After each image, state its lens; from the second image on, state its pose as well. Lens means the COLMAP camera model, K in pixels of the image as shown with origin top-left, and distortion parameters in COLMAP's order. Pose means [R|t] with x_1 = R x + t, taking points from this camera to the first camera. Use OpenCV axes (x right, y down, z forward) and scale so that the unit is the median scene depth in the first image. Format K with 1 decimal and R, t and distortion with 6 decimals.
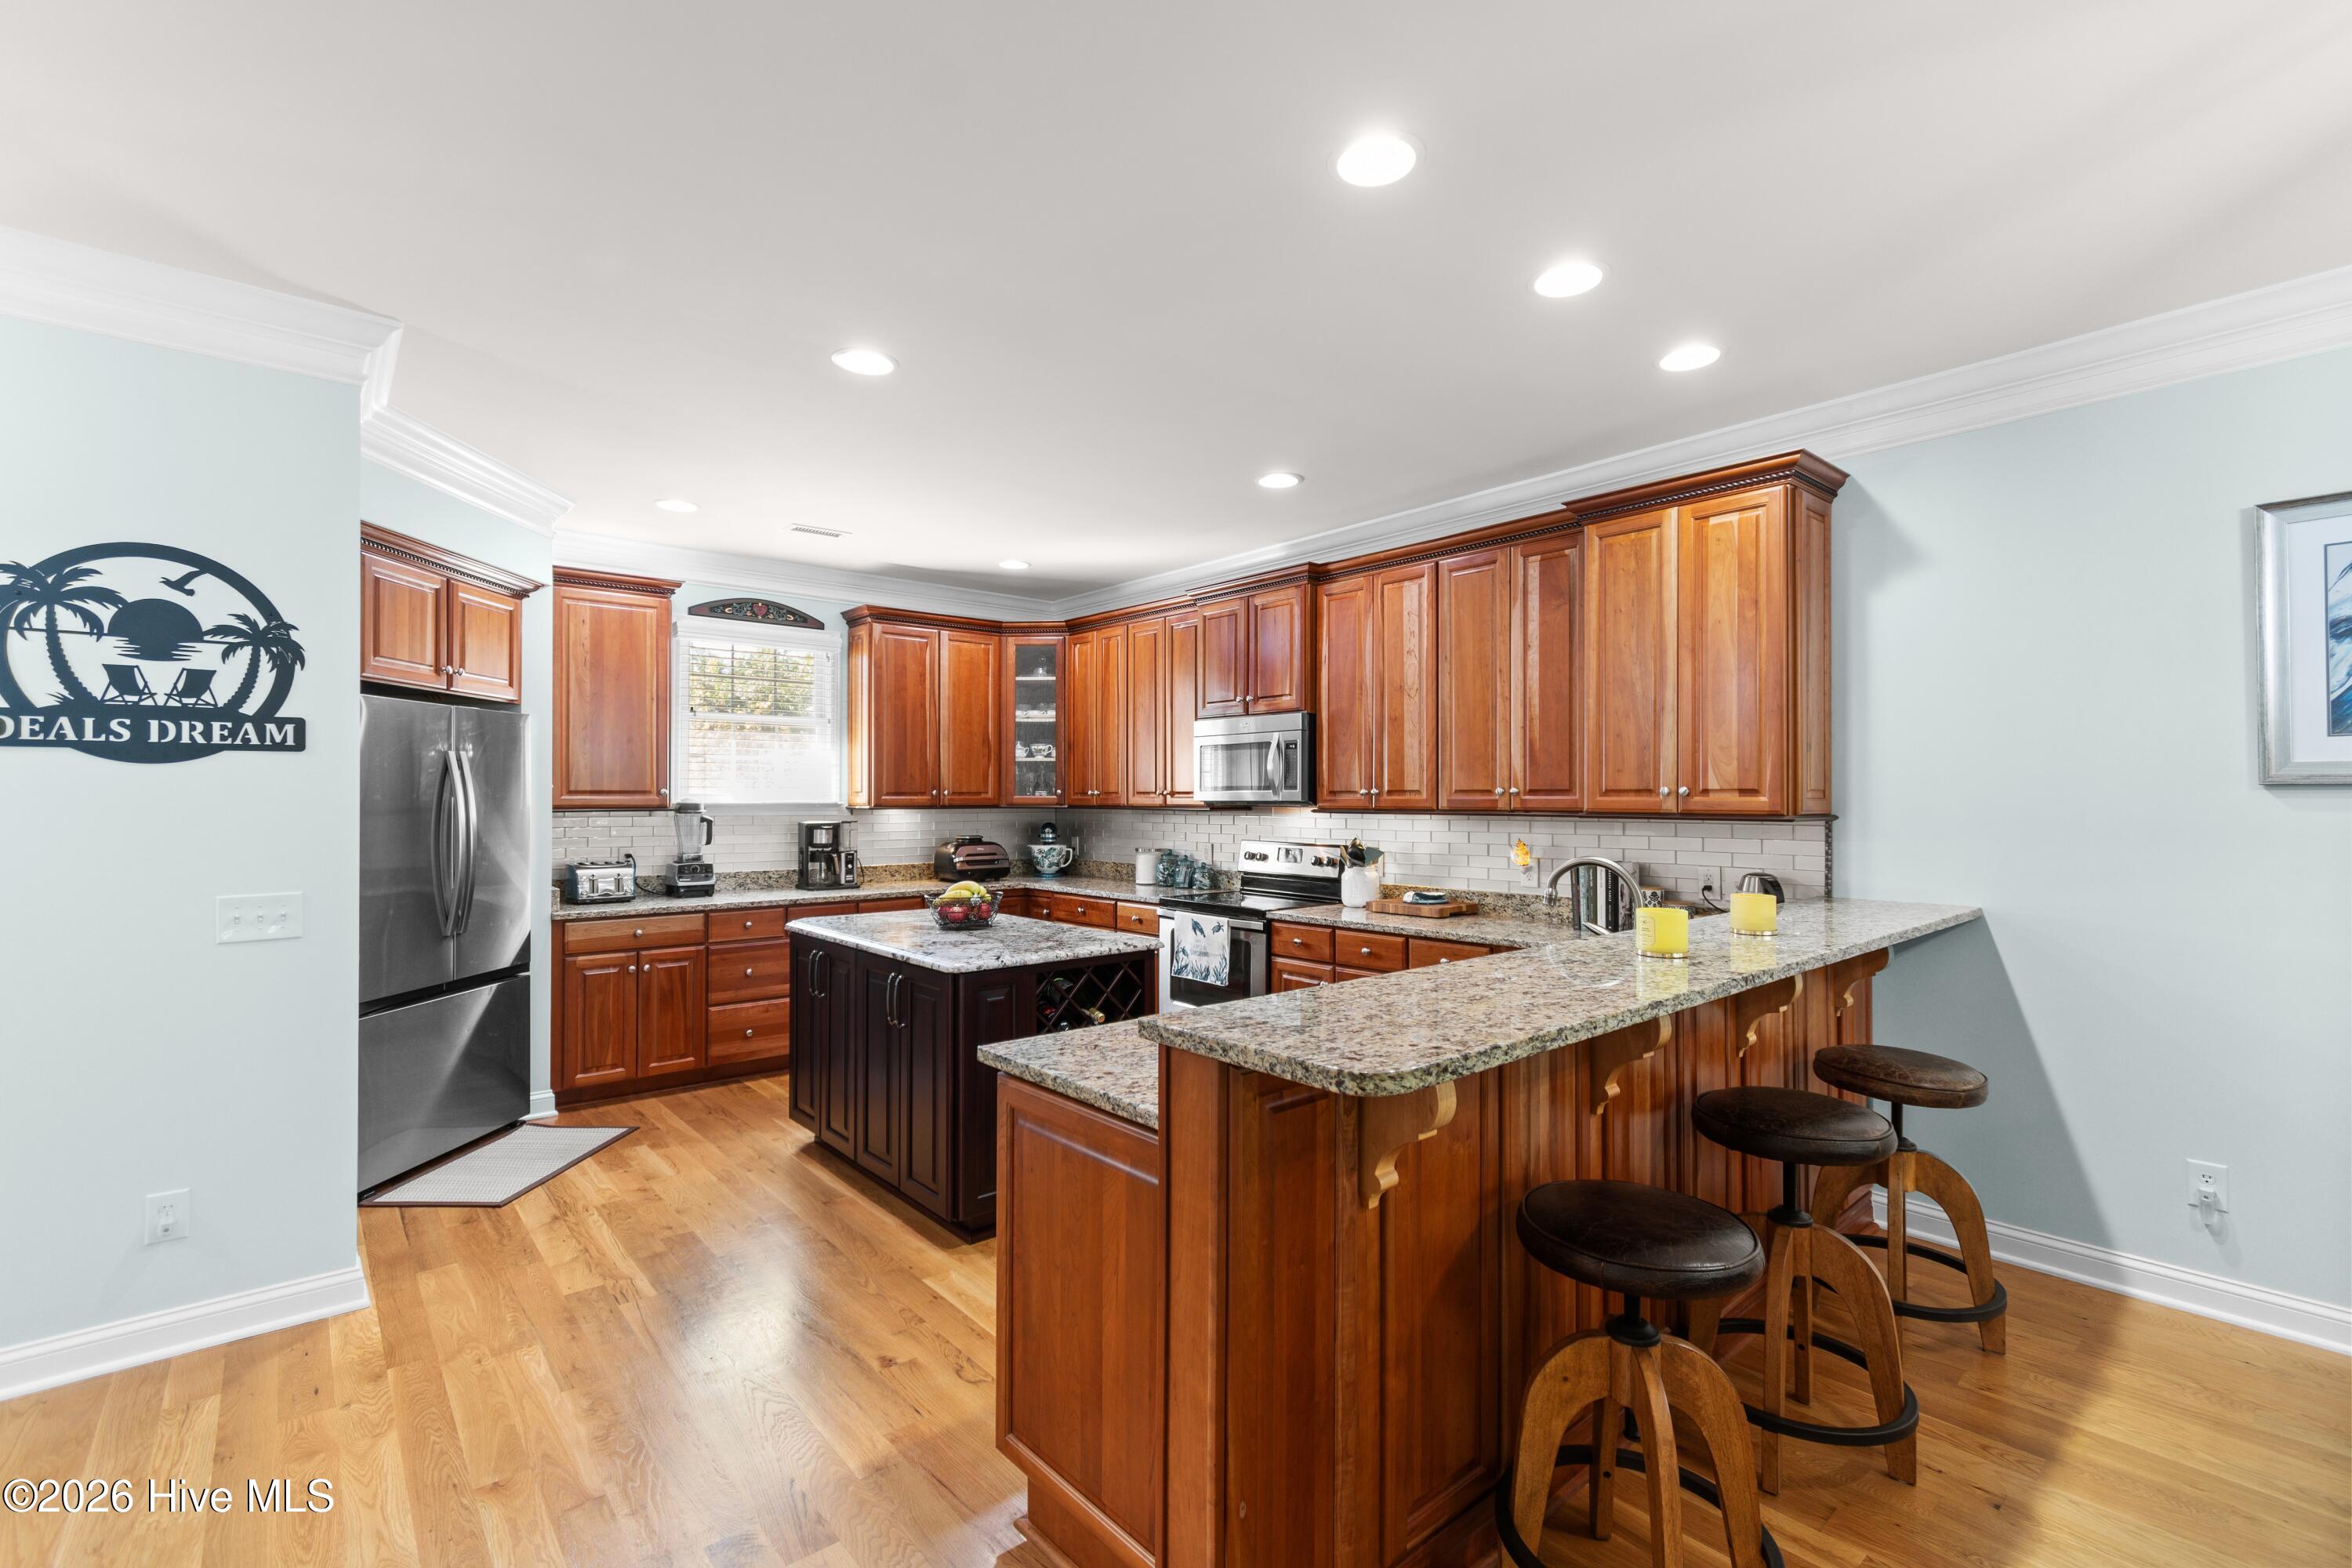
lens RADIAL K [[1073.7, 0, 1189.5], [0, 1073.7, 789.2], [0, 0, 1]] dist [0.013475, 0.000552]
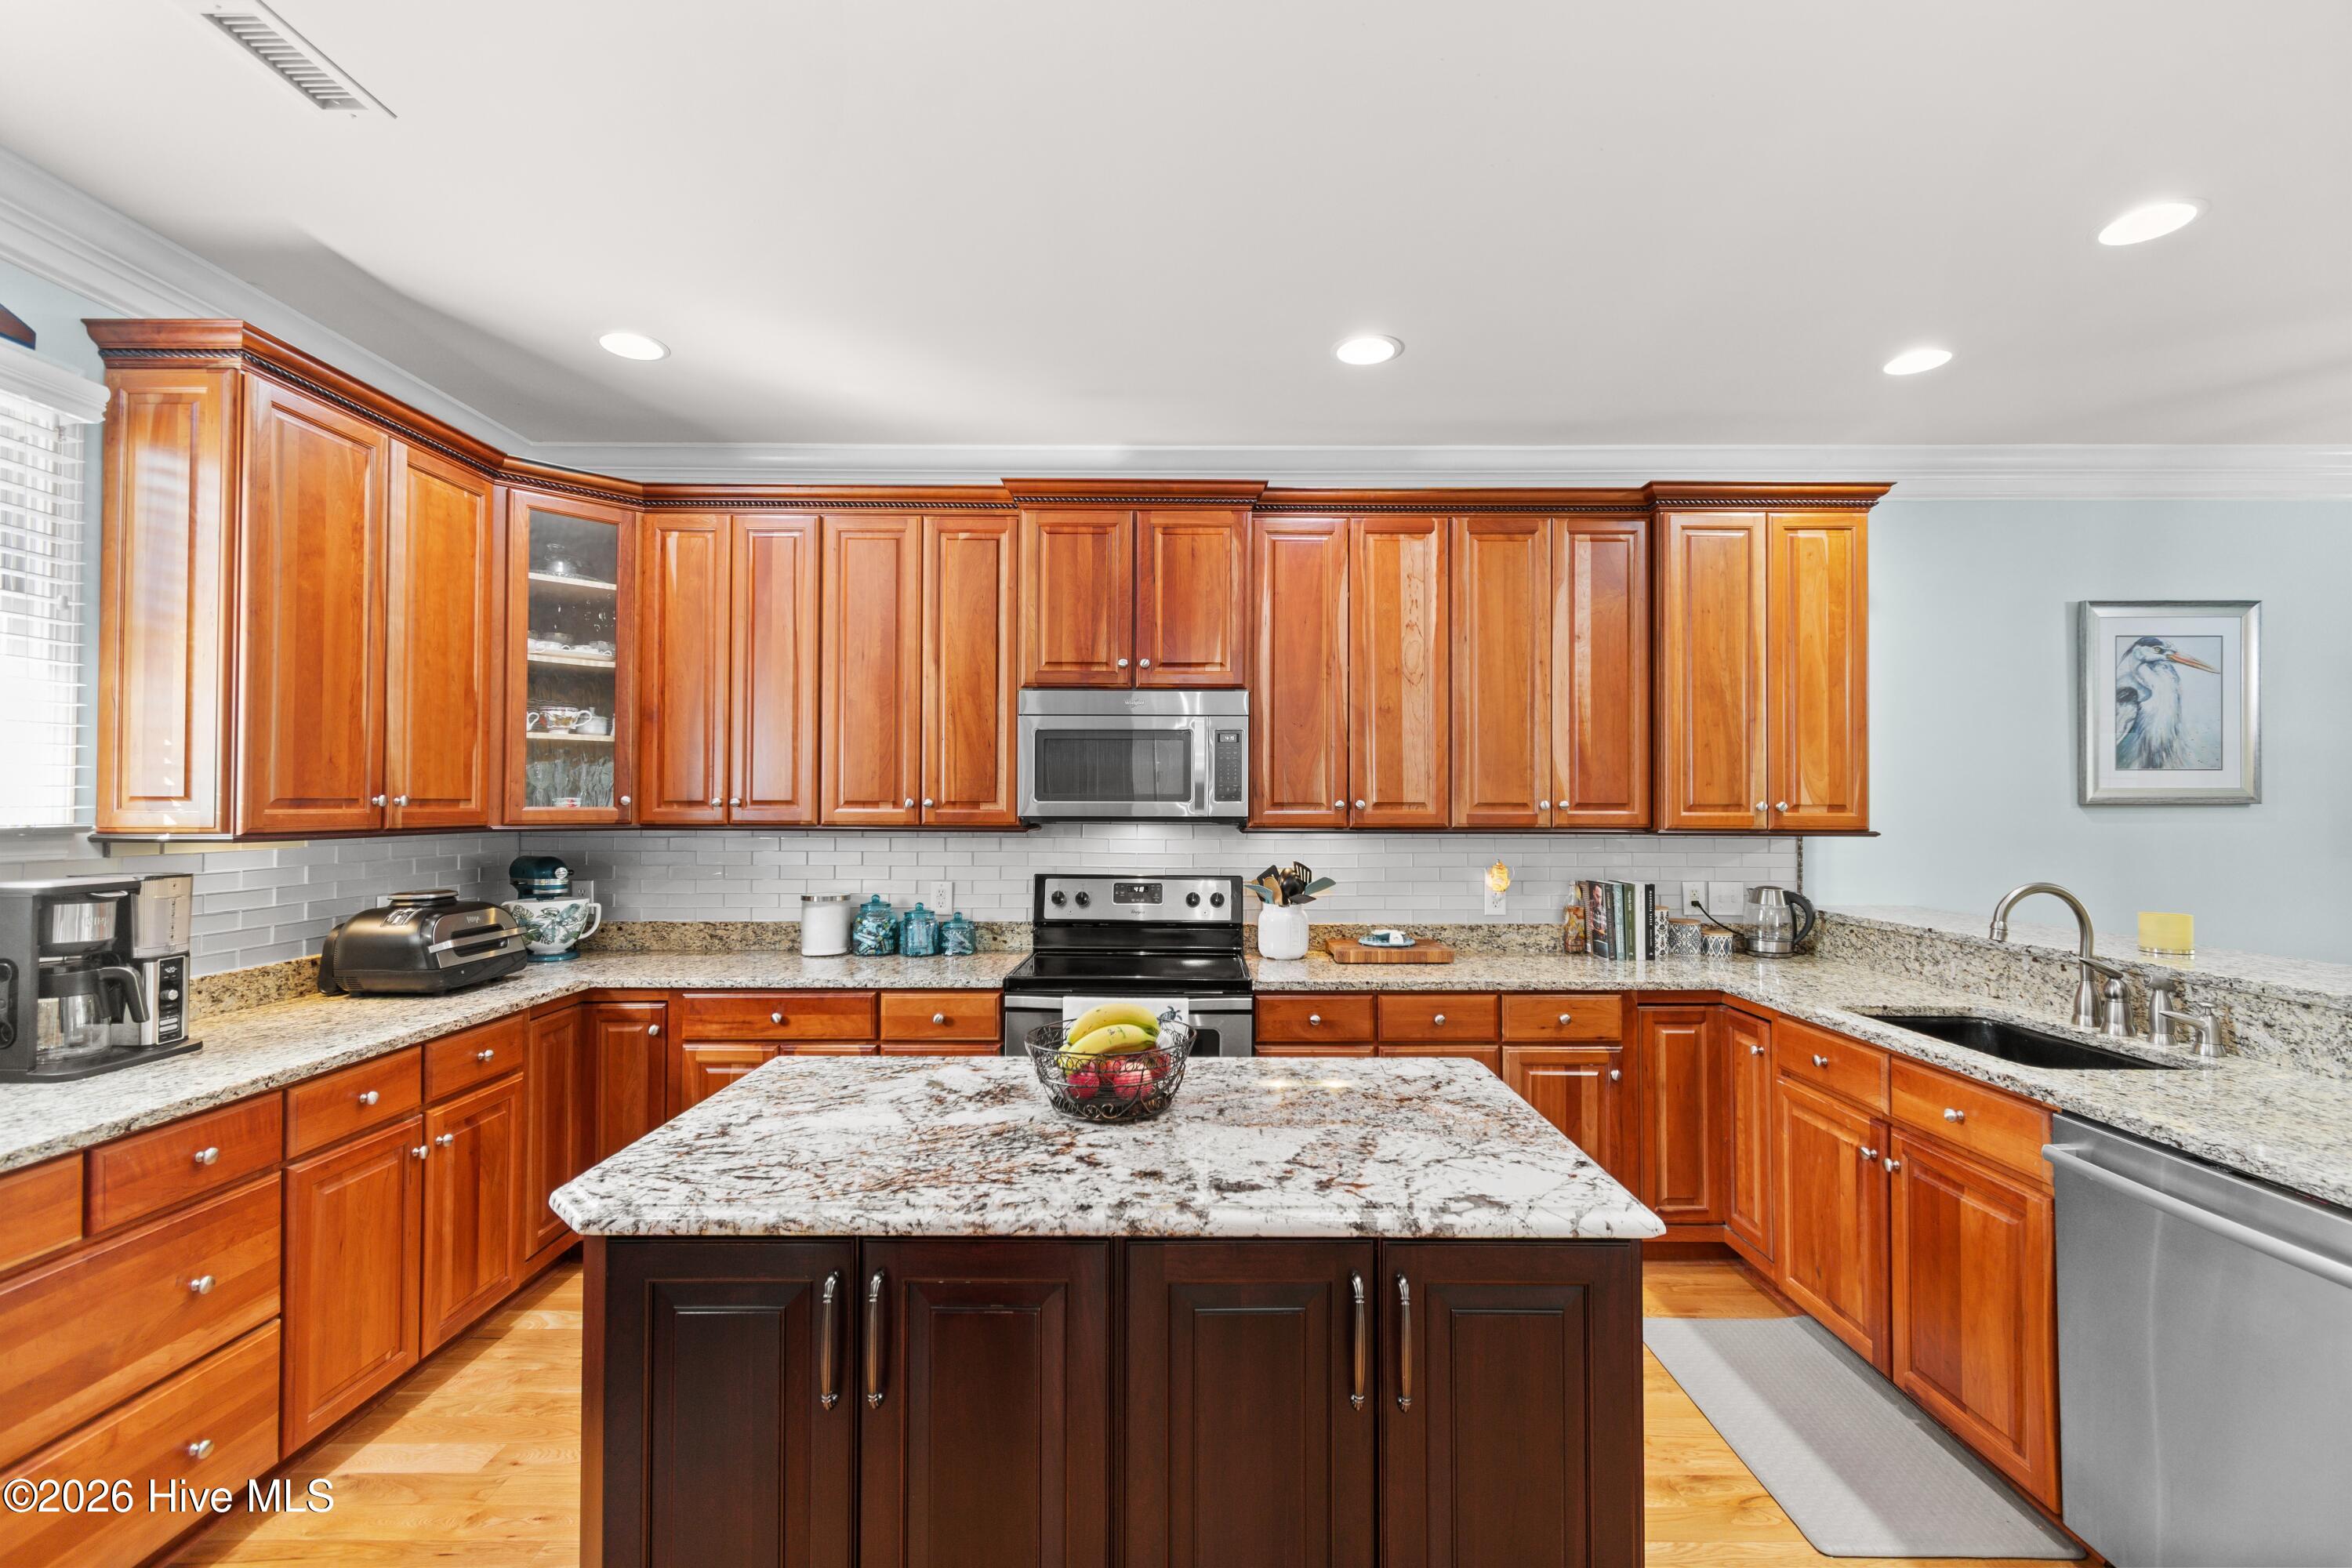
lens RADIAL K [[1073.7, 0, 1180.9], [0, 1073.7, 787.9], [0, 0, 1]] dist [0.013475, 0.000552]
pose [[0.640039, 0.012480, 0.768241, -0.461121], [-0.008550, 0.999922, -0.009120, -0.001045], [-0.768295, -0.000731, 0.640095, 0.577626]]
